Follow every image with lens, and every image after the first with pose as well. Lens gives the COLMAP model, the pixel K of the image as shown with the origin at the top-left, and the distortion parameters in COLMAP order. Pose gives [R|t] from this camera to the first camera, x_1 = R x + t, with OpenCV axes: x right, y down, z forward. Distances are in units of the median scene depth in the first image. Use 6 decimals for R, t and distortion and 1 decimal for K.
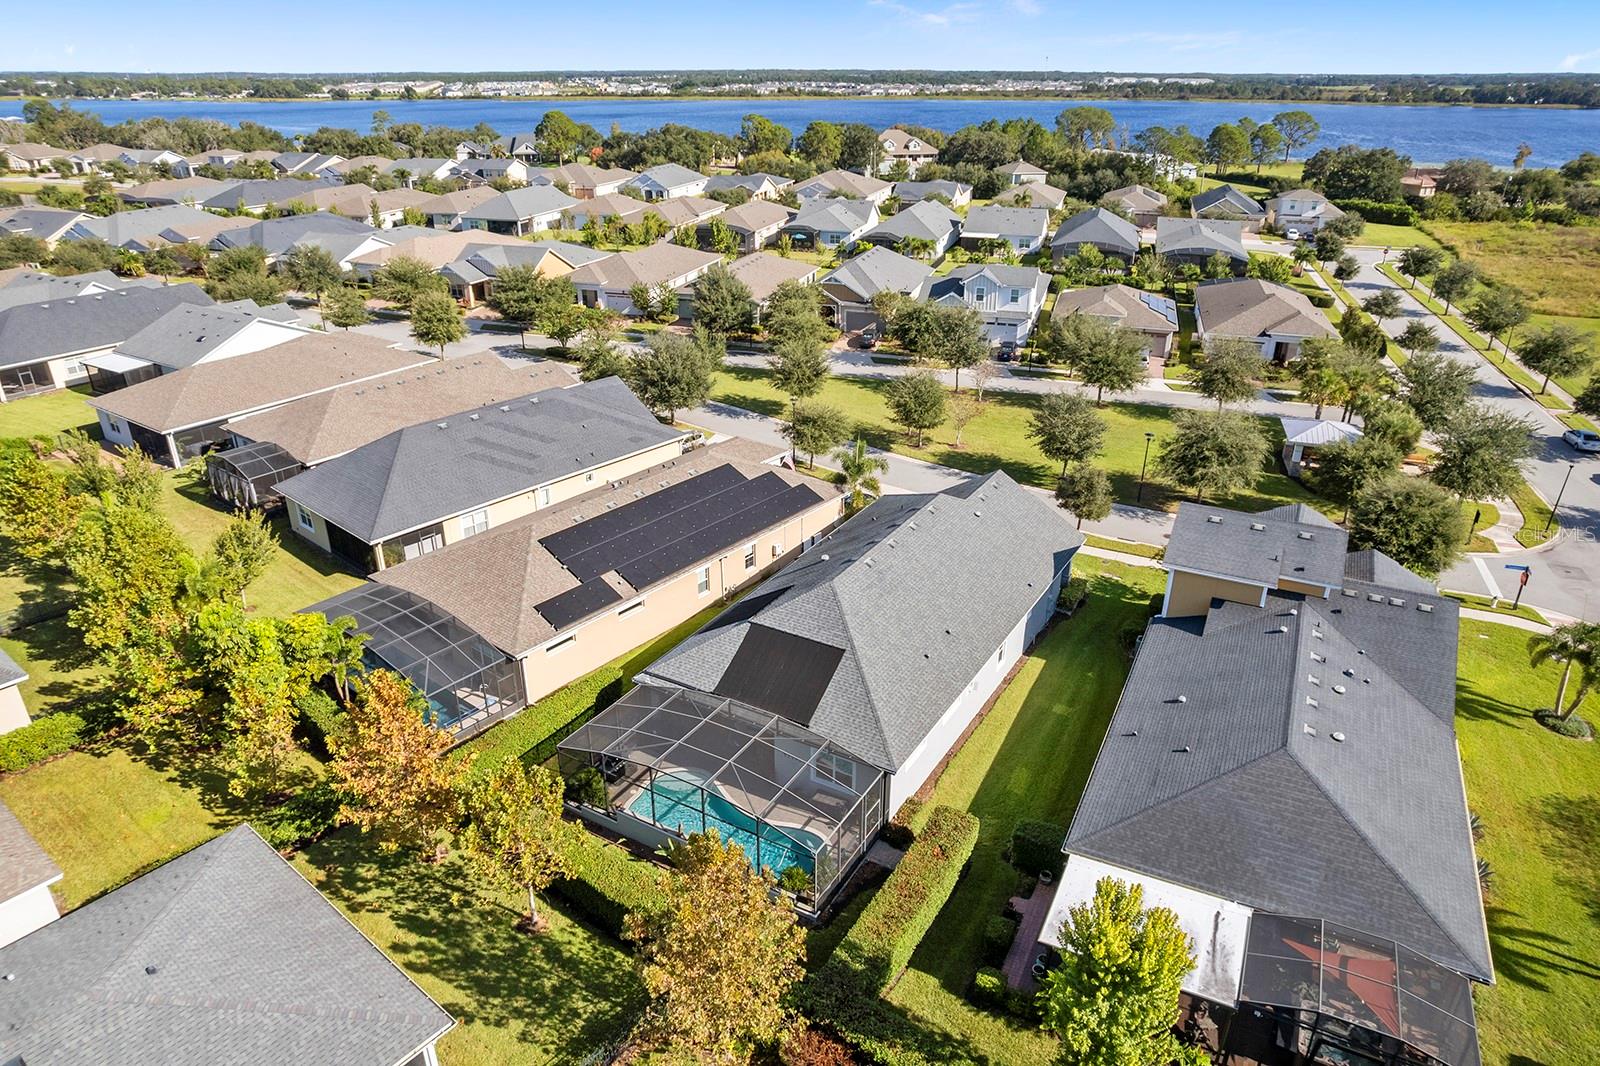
lens RADIAL K [[1035.4, 0, 804.9], [0, 1035.4, 559.7], [0, 0, 1]] dist [-0.081491, 0.077966]
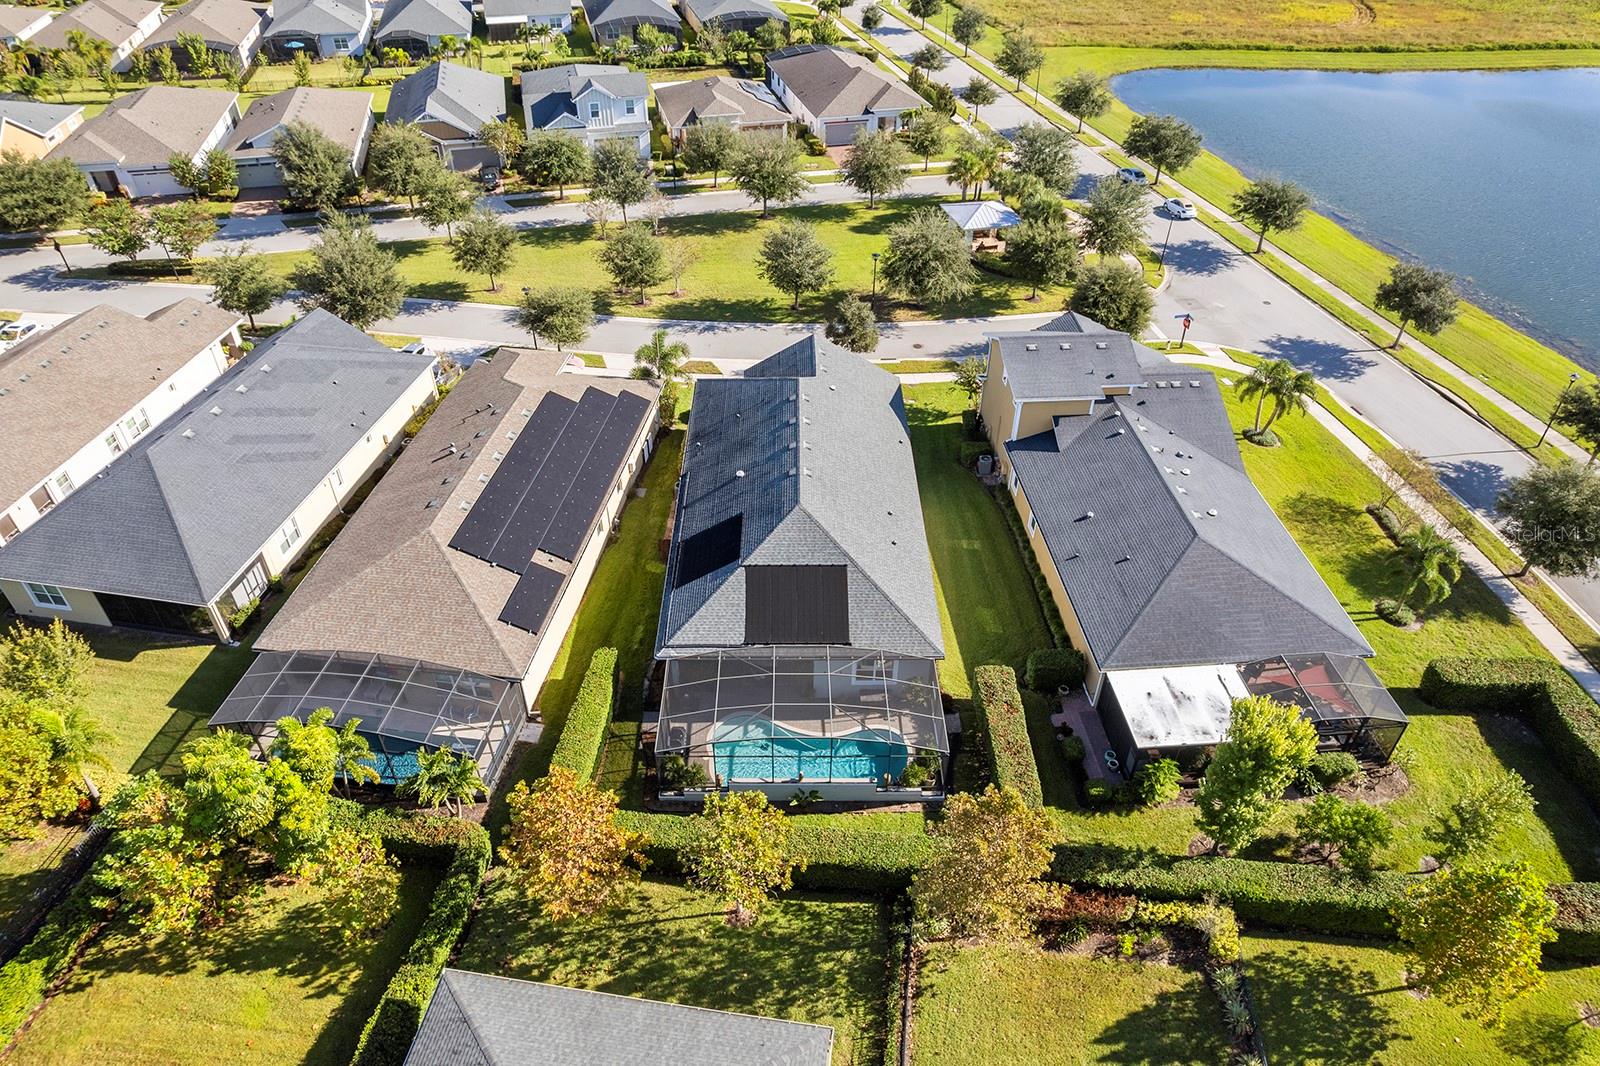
lens RADIAL K [[1035.4, 0, 804.9], [0, 1035.4, 559.7], [0, 0, 1]] dist [-0.081491, 0.077966]
pose [[0.855019, -0.323132, 0.405621, -0.362961], [0.219102, 0.933999, 0.282205, -0.194366], [-0.470040, -0.152418, 0.869386, 0.066430]]
